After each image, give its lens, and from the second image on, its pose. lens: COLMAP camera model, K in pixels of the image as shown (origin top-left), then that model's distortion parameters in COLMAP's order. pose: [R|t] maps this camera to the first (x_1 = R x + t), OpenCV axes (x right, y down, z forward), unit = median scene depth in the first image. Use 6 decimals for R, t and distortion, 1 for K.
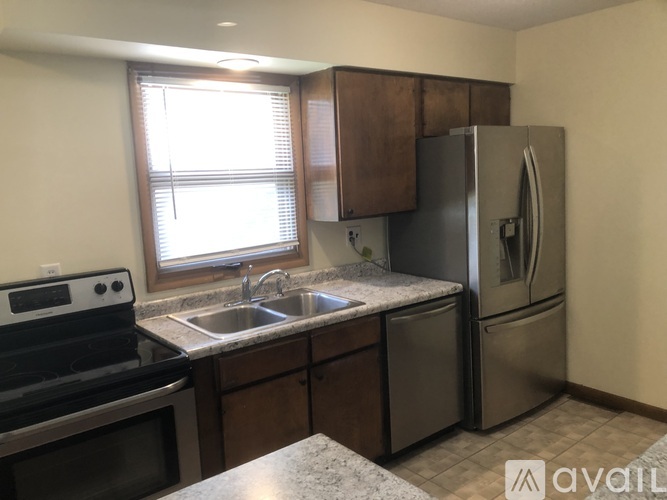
lens RADIAL K [[551.5, 0, 318.6], [0, 551.5, 250.0], [0, 0, 1]] dist [0.007831, 0.000860]
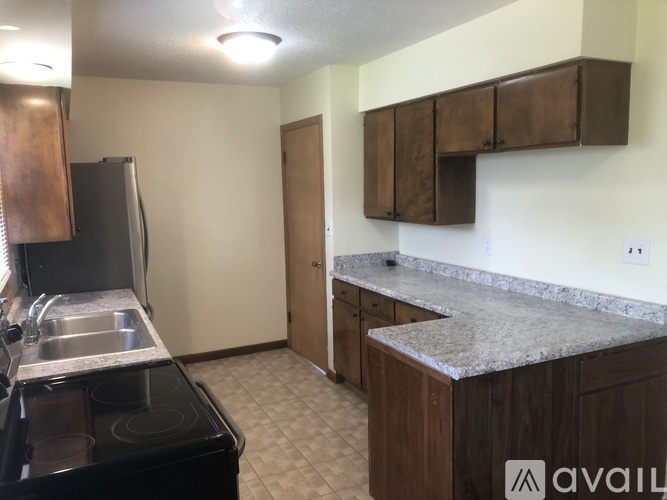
lens RADIAL K [[546.4, 0, 333.5], [0, 546.4, 250.0], [0, 0, 1]] dist [0.009114, 0.004361]
pose [[0.209583, -0.086390, 0.973967, -0.791821], [0.146227, 0.987657, 0.056138, -0.020128], [-0.966795, 0.130655, 0.219629, 0.311270]]
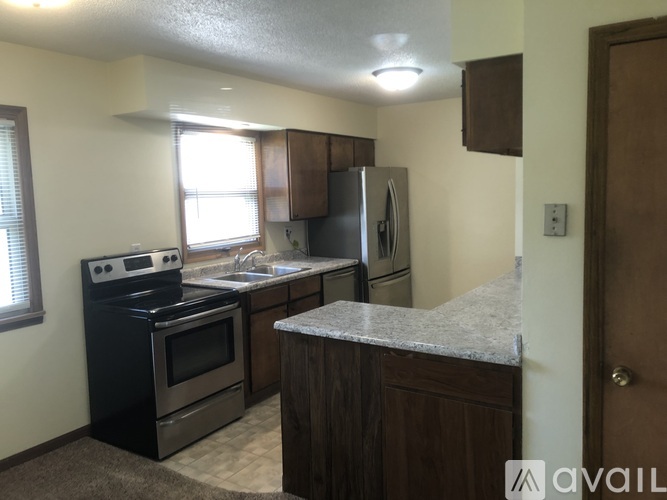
lens RADIAL K [[546.4, 0, 333.5], [0, 546.4, 250.0], [0, 0, 1]] dist [0.009114, 0.004361]
pose [[0.944017, -0.015508, 0.329533, -0.359508], [0.028773, 0.998958, -0.035416, 0.089812], [-0.328640, 0.042915, 0.943480, -0.546716]]
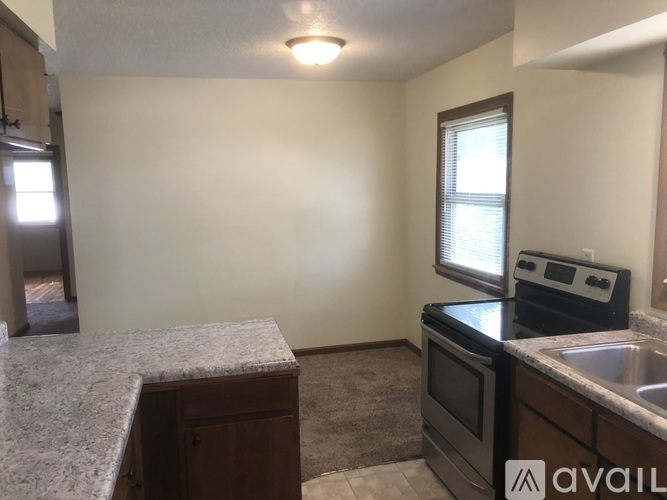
lens RADIAL K [[546.4, 0, 333.5], [0, 546.4, 250.0], [0, 0, 1]] dist [0.009114, 0.004361]
pose [[-0.409396, 0.168781, -0.896609, 0.573049], [-0.088962, 0.970672, 0.223344, -0.138091], [0.908009, 0.171201, -0.382374, 0.736086]]
